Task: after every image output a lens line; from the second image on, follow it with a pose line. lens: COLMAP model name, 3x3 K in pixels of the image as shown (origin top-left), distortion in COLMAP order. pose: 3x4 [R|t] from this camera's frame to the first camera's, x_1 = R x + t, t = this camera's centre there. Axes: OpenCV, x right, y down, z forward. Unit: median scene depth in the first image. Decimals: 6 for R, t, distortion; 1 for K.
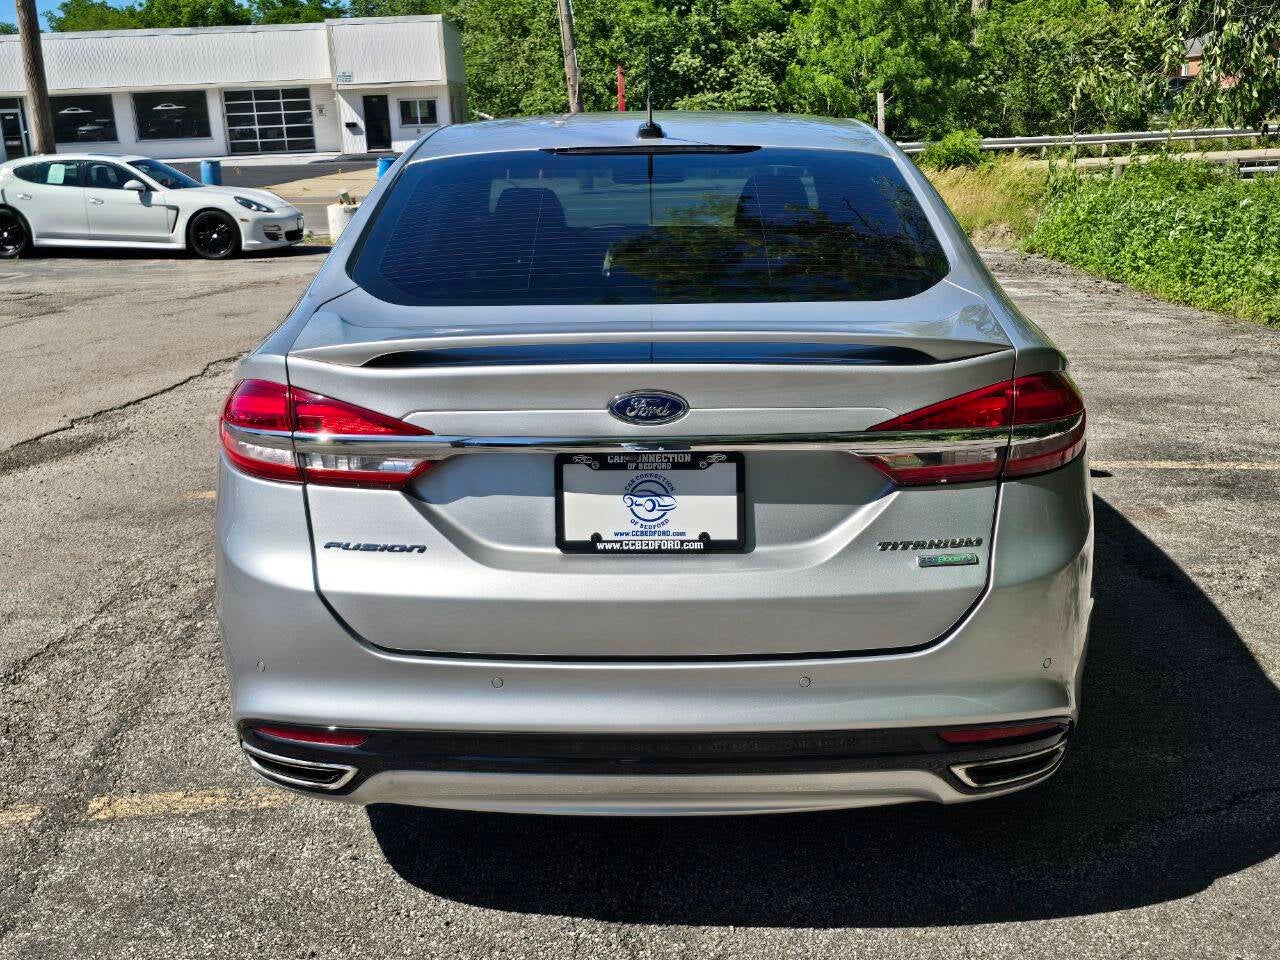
lens RADIAL K [[1303.5, 0, 640.0], [0, 1303.5, 480.0], [0, 0, 1]] dist [0.102016, -0.170086]
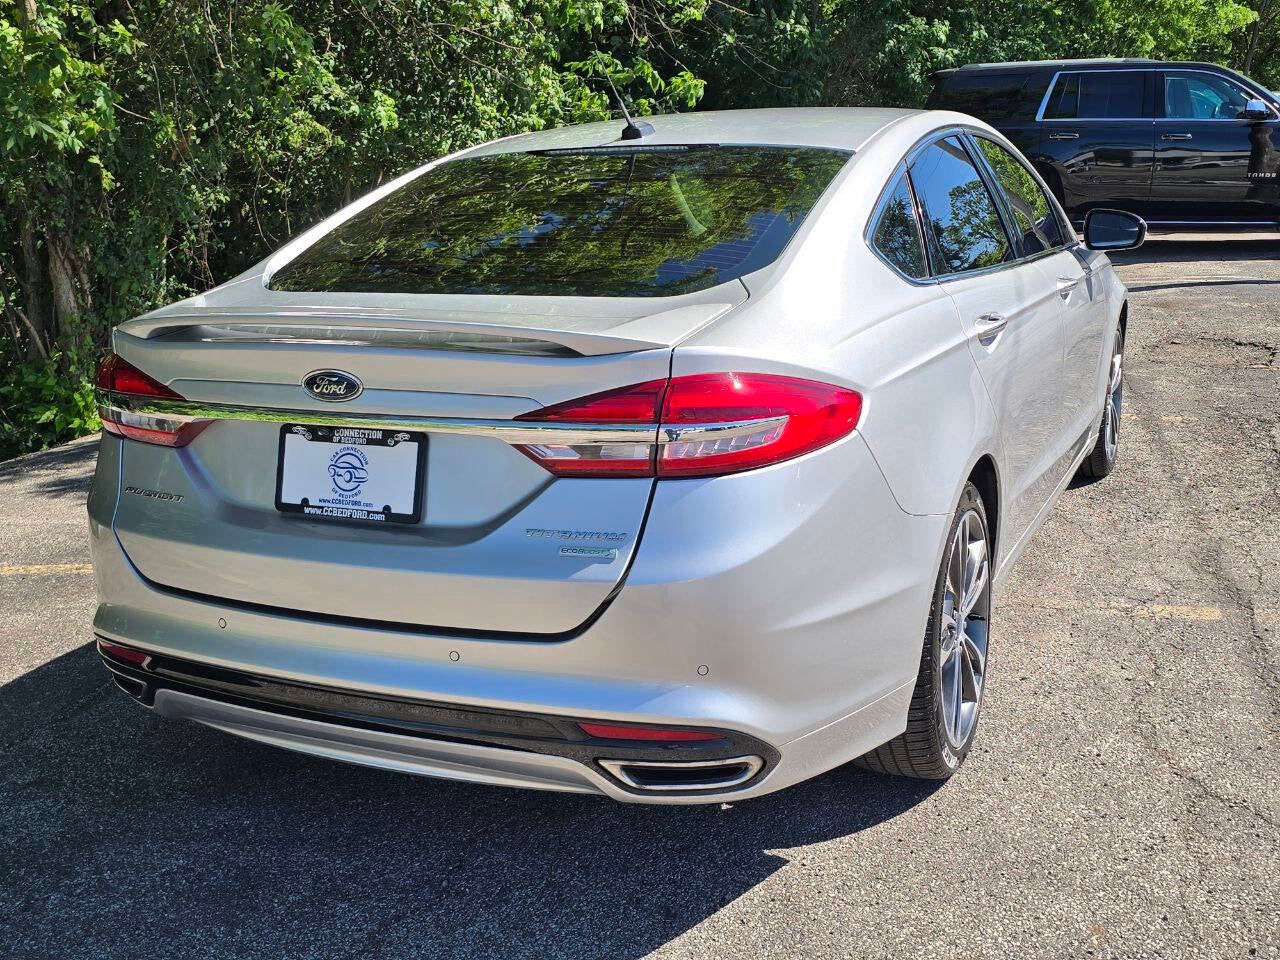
lens RADIAL K [[1303.5, 0, 640.0], [0, 1303.5, 480.0], [0, 0, 1]] dist [0.102016, -0.170086]
pose [[0.915458, 0.074115, -0.395529, 0.660757], [-0.075781, 0.997059, 0.011433, -0.008528], [0.395213, 0.019507, 0.918382, 0.096015]]
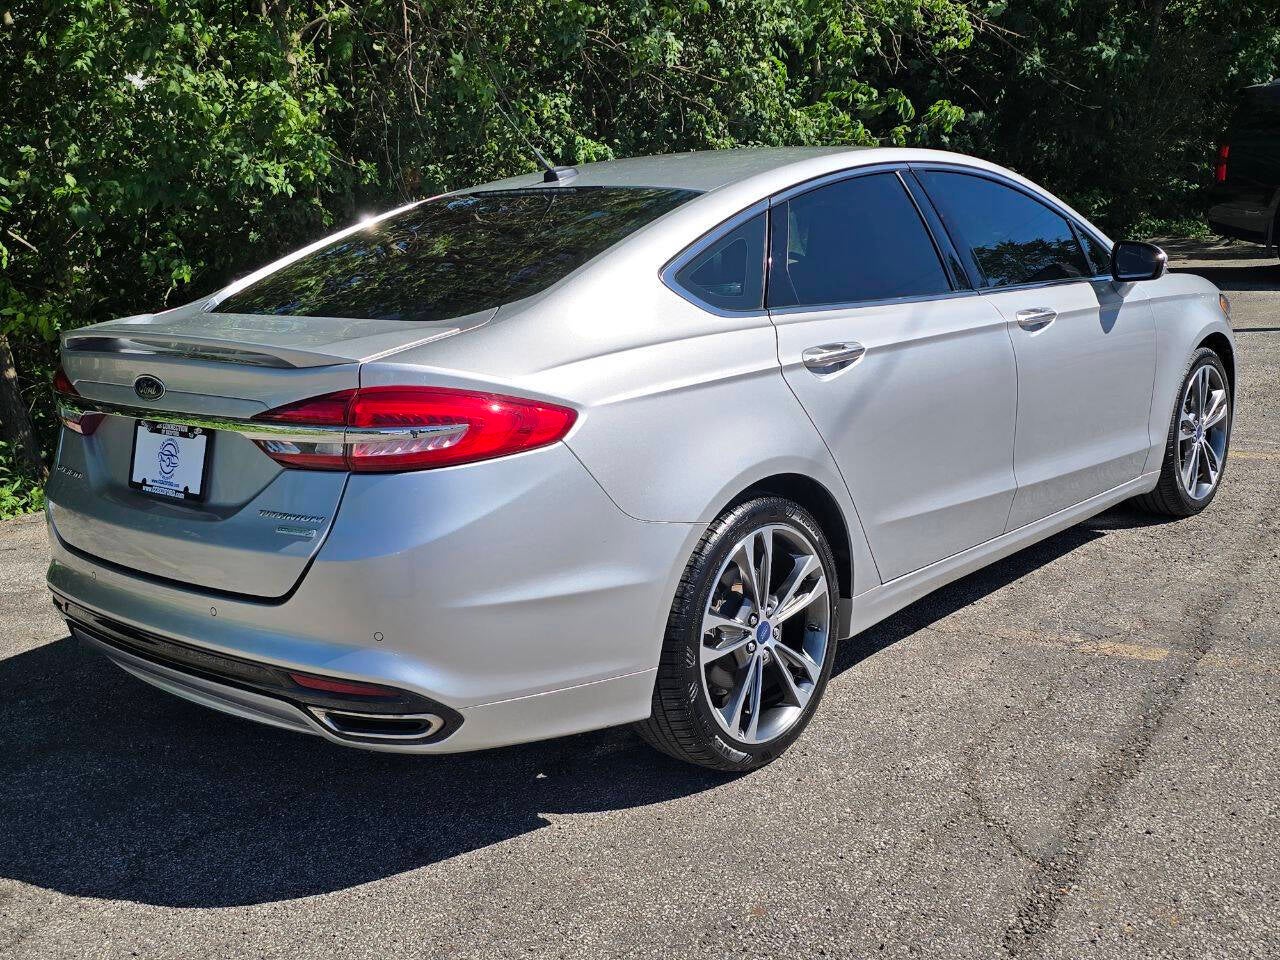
lens RADIAL K [[1319.2, 0, 666.8], [0, 1319.2, 480.8], [0, 0, 1]] dist [0.096106, -0.480301]
pose [[0.781416, 0.108056, -0.614583, 1.247081], [-0.122906, 0.992252, 0.018189, -0.049290], [0.611787, 0.061322, 0.788642, 0.240998]]
